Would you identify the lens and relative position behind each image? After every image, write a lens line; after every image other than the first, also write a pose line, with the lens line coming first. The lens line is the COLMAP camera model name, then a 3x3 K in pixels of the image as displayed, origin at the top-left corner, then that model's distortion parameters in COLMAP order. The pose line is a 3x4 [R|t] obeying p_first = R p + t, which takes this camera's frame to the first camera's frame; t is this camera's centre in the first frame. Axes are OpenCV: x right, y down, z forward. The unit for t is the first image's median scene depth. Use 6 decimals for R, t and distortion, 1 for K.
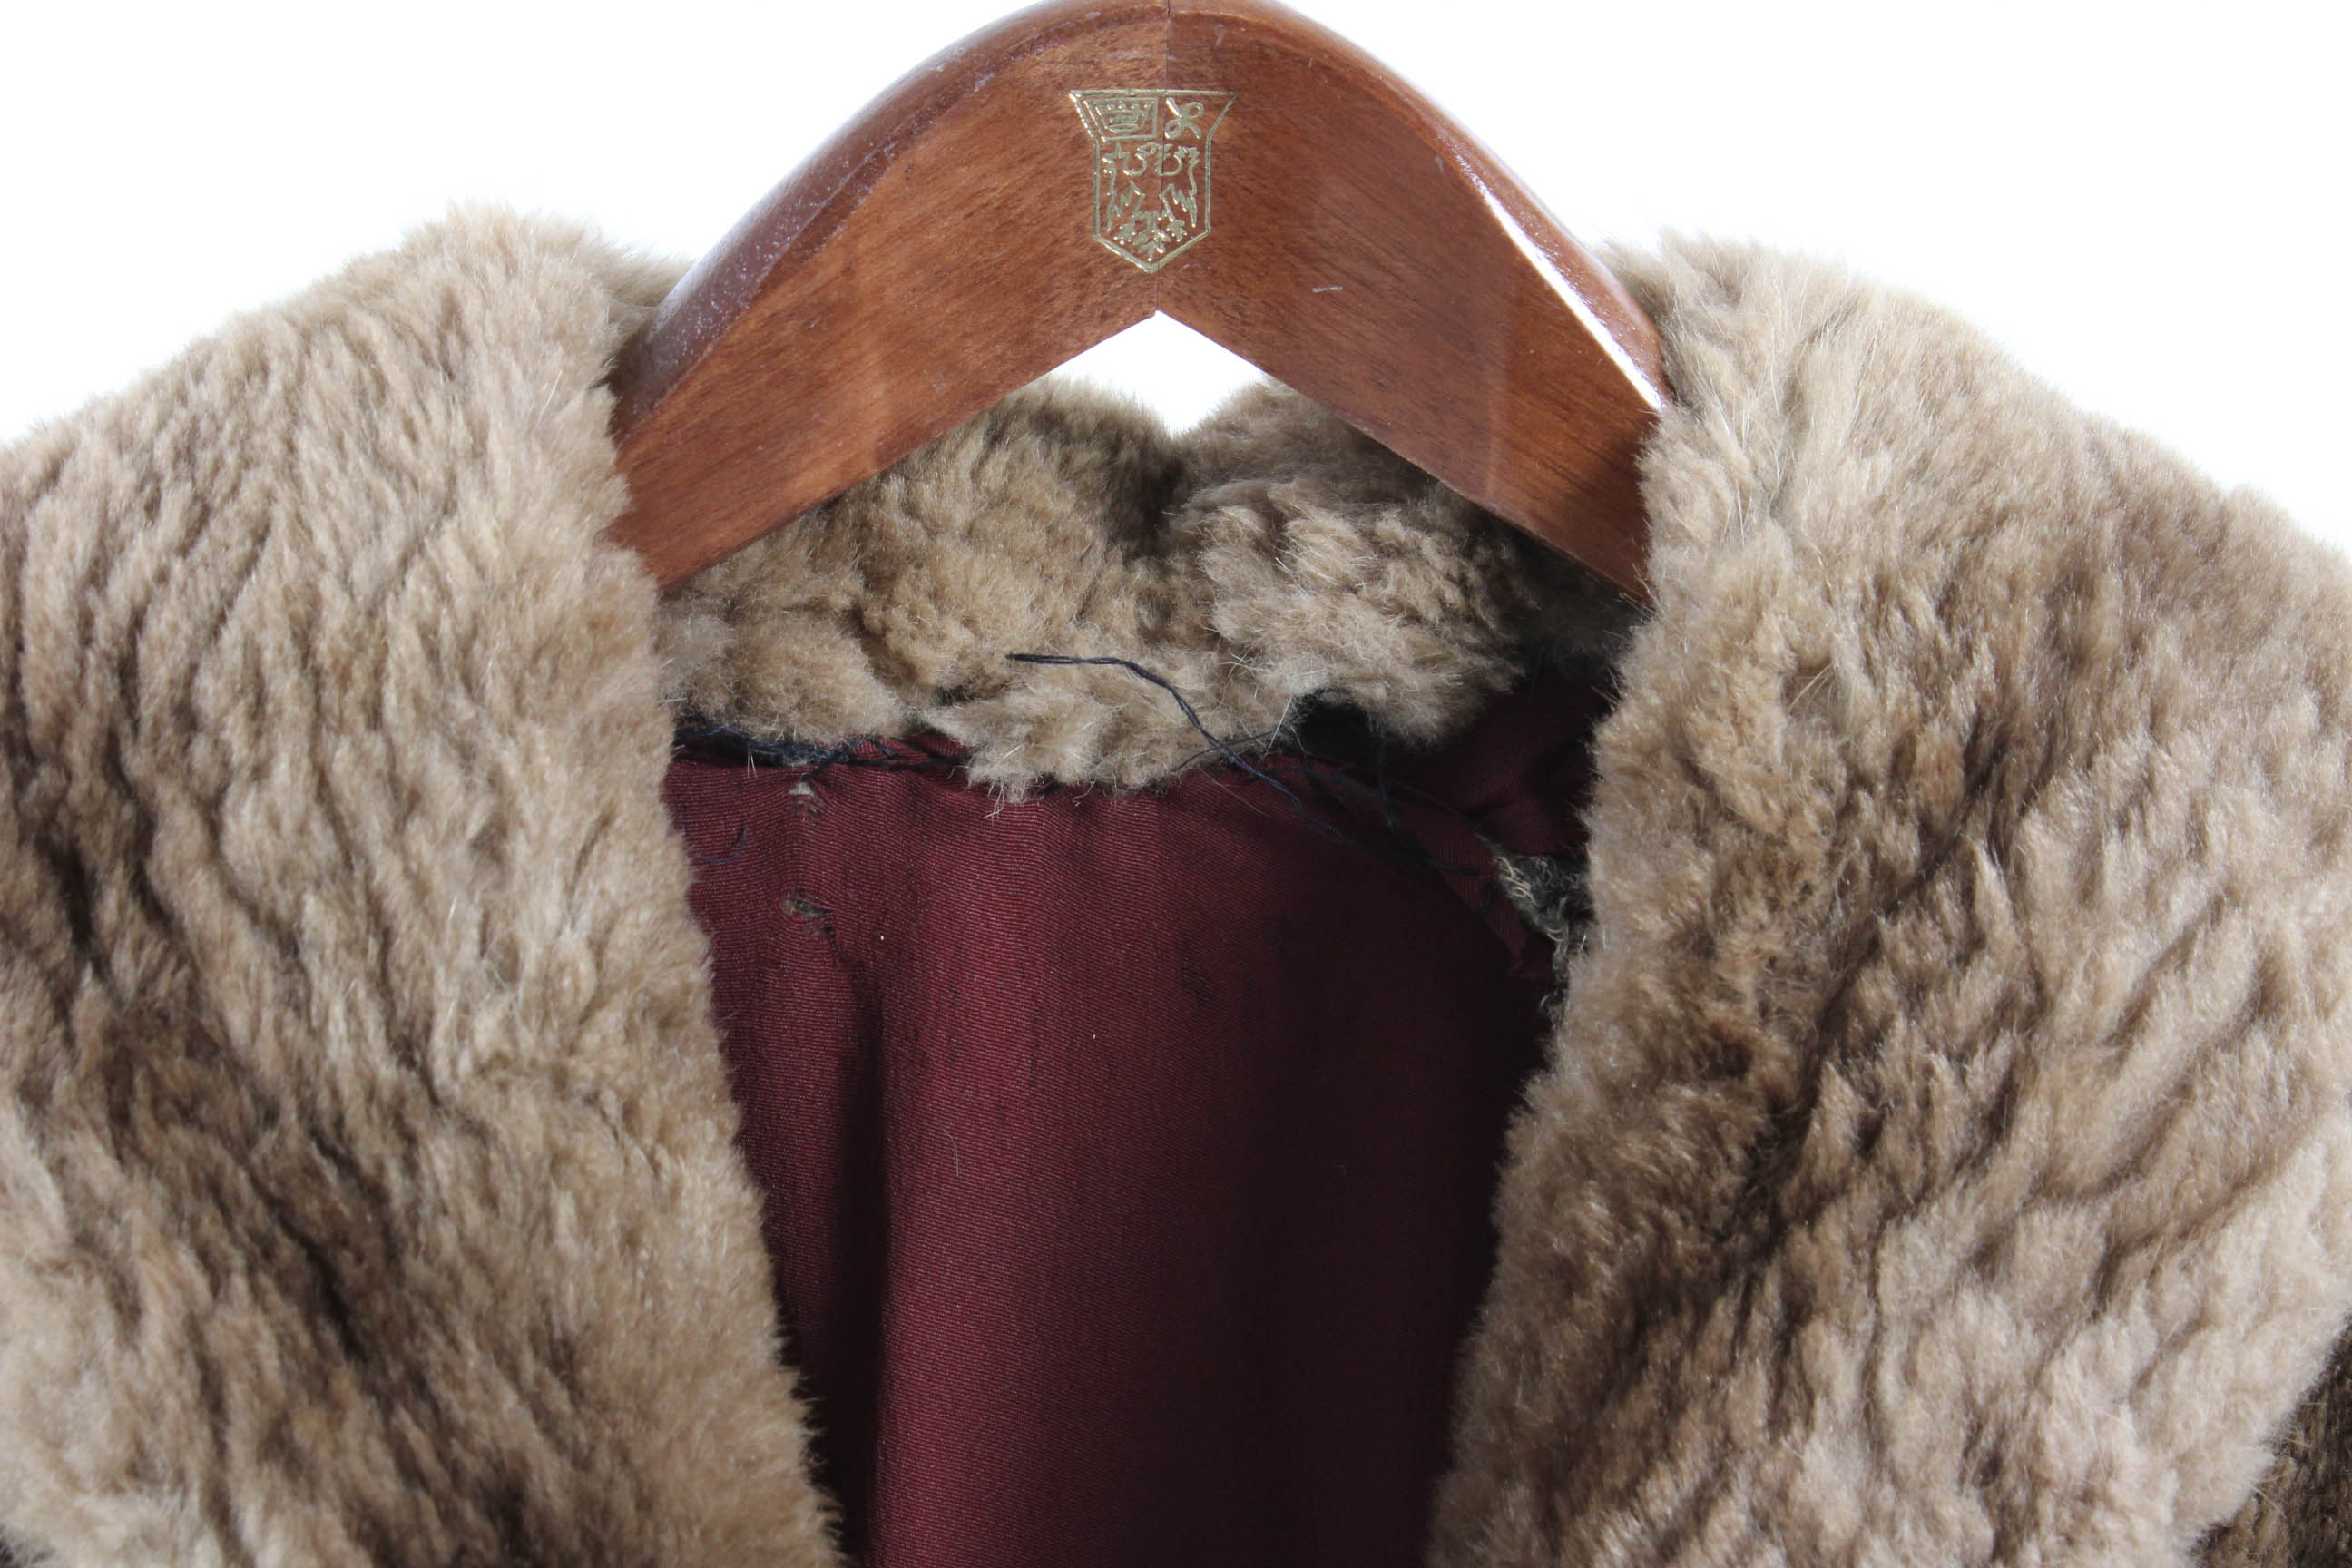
lens RADIAL K [[5489.9, 0, 1175.1], [0, 5489.9, 773.1], [0, 0, 1]] dist [0.052781, 0.000000]
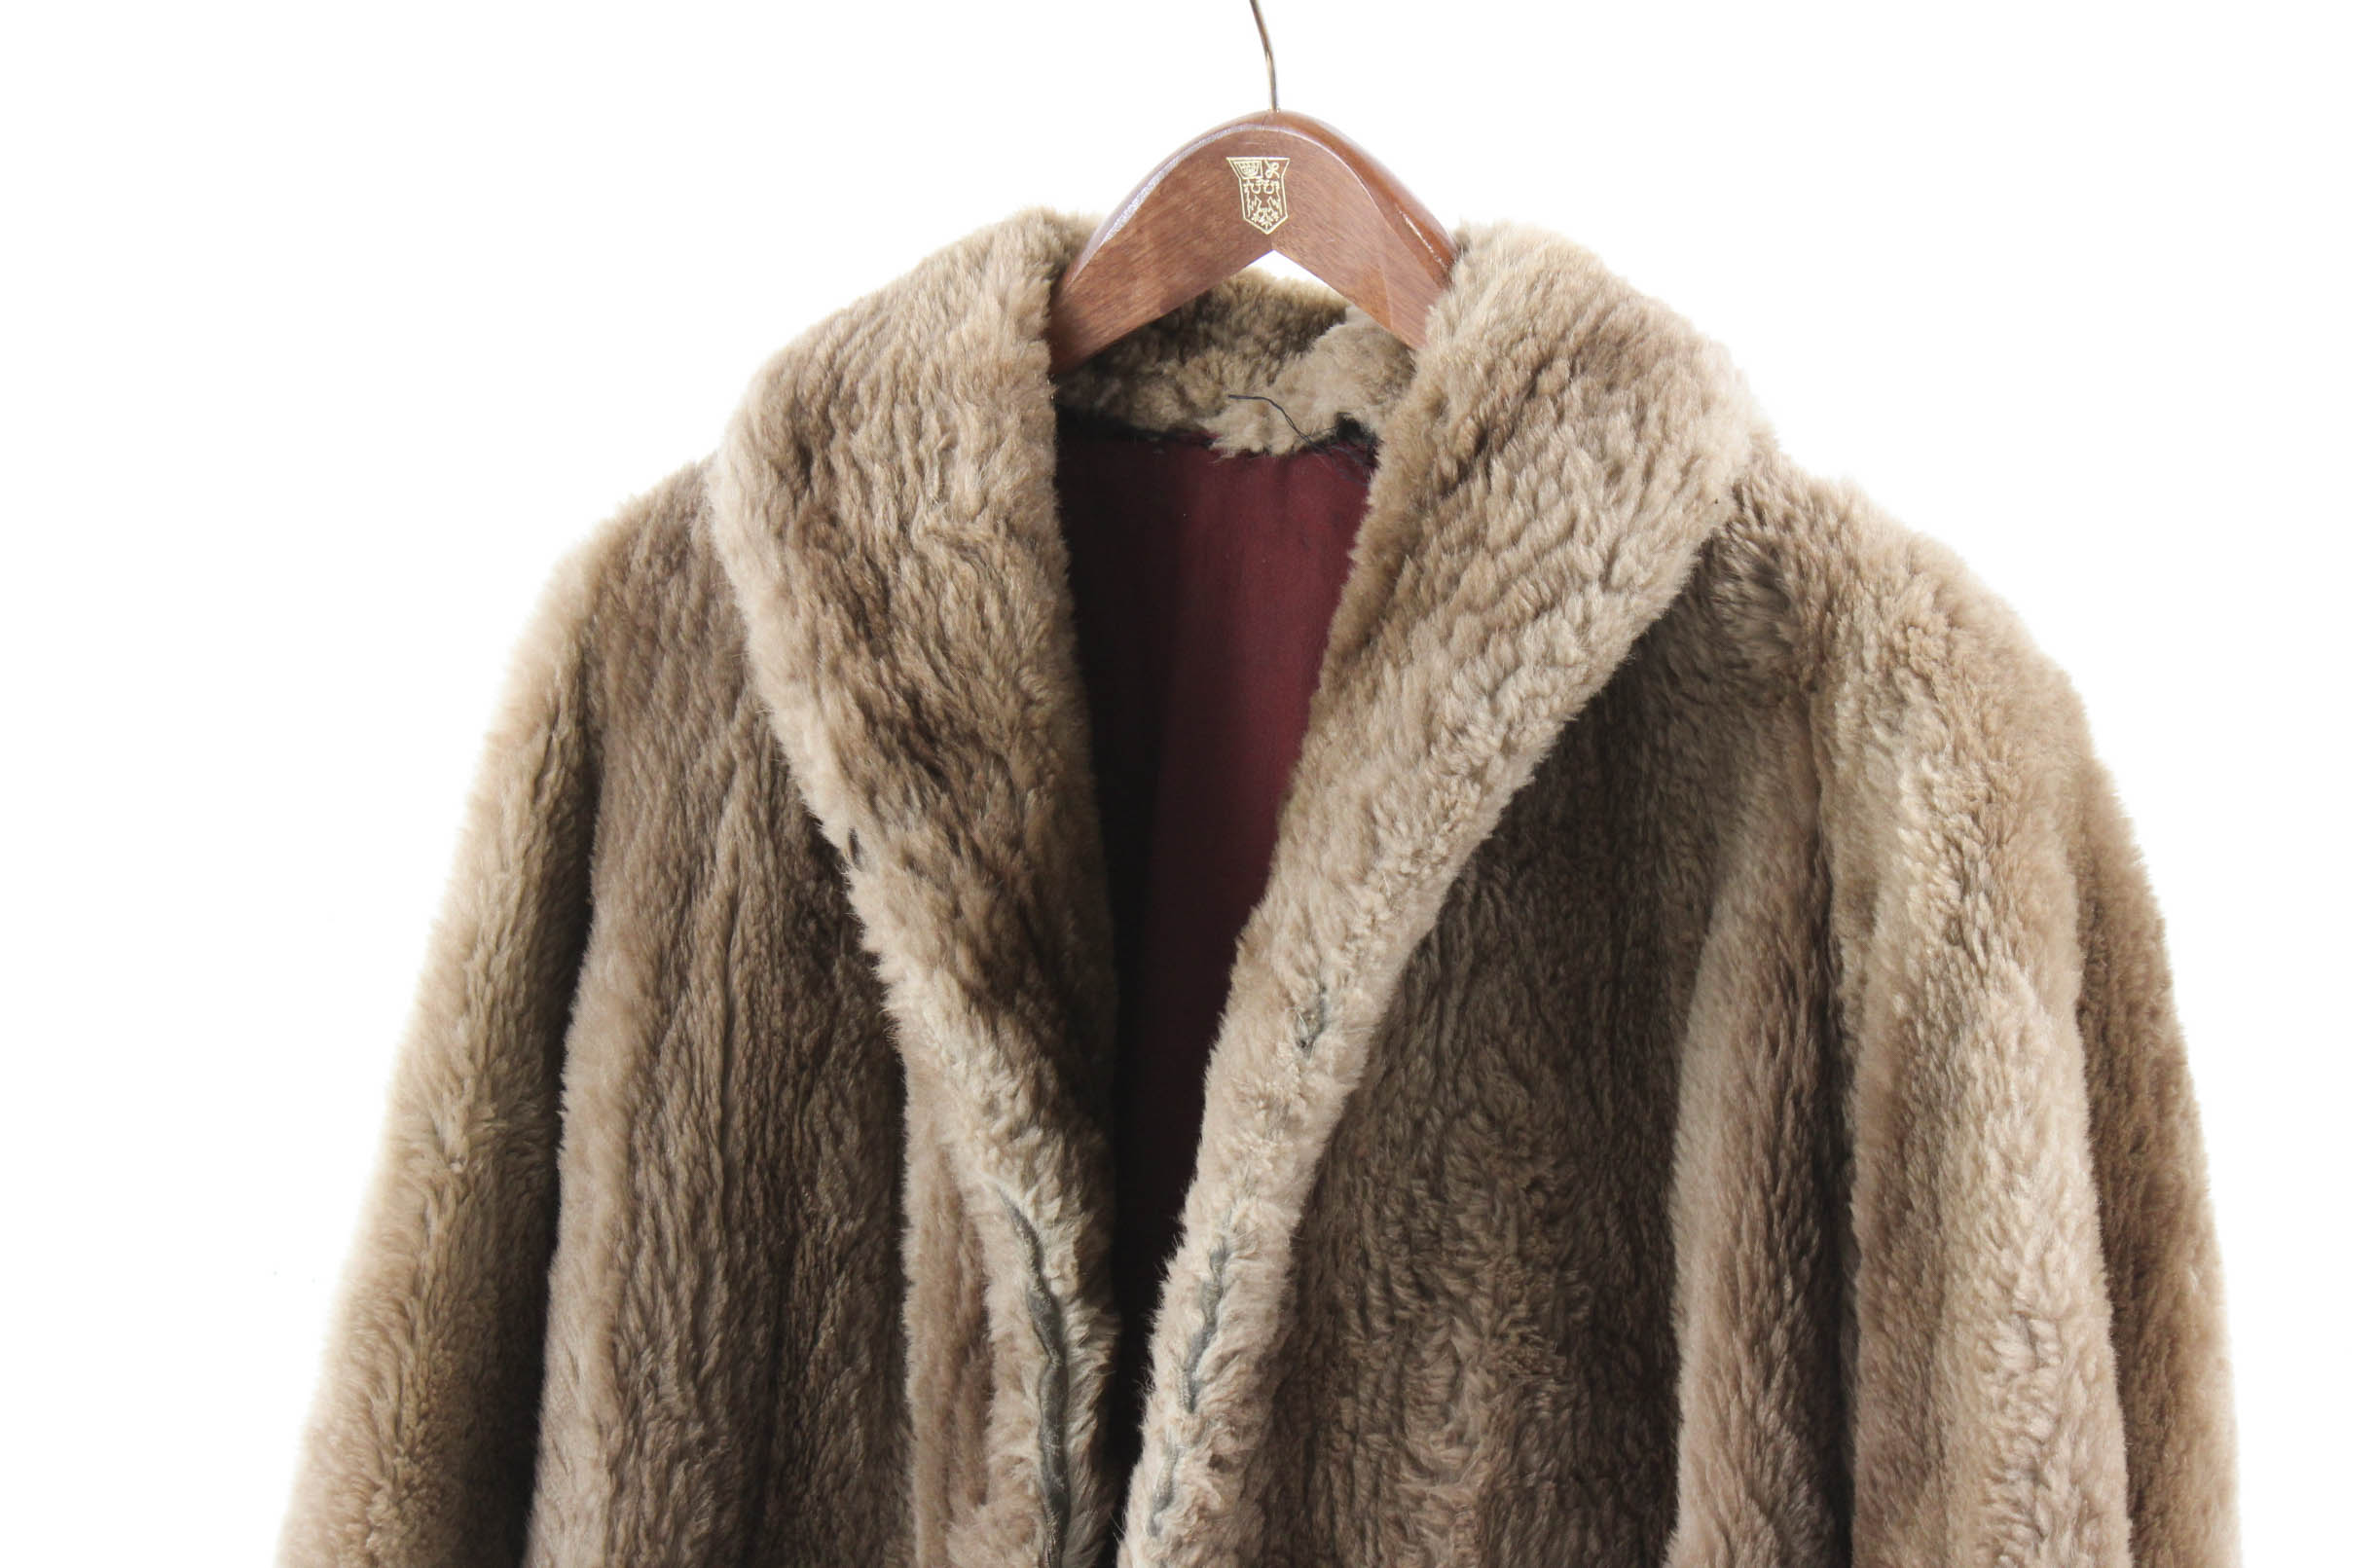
lens RADIAL K [[5949.4, 0, 1302.1], [0, 5949.4, 724.8], [0, 0, 1]] dist [0.050029, 0.000000]
pose [[0.842361, 0.046152, -0.536934, 1.489358], [-0.067625, 0.997503, -0.020352, 0.183426], [0.534655, 0.053453, 0.843378, -1.229776]]
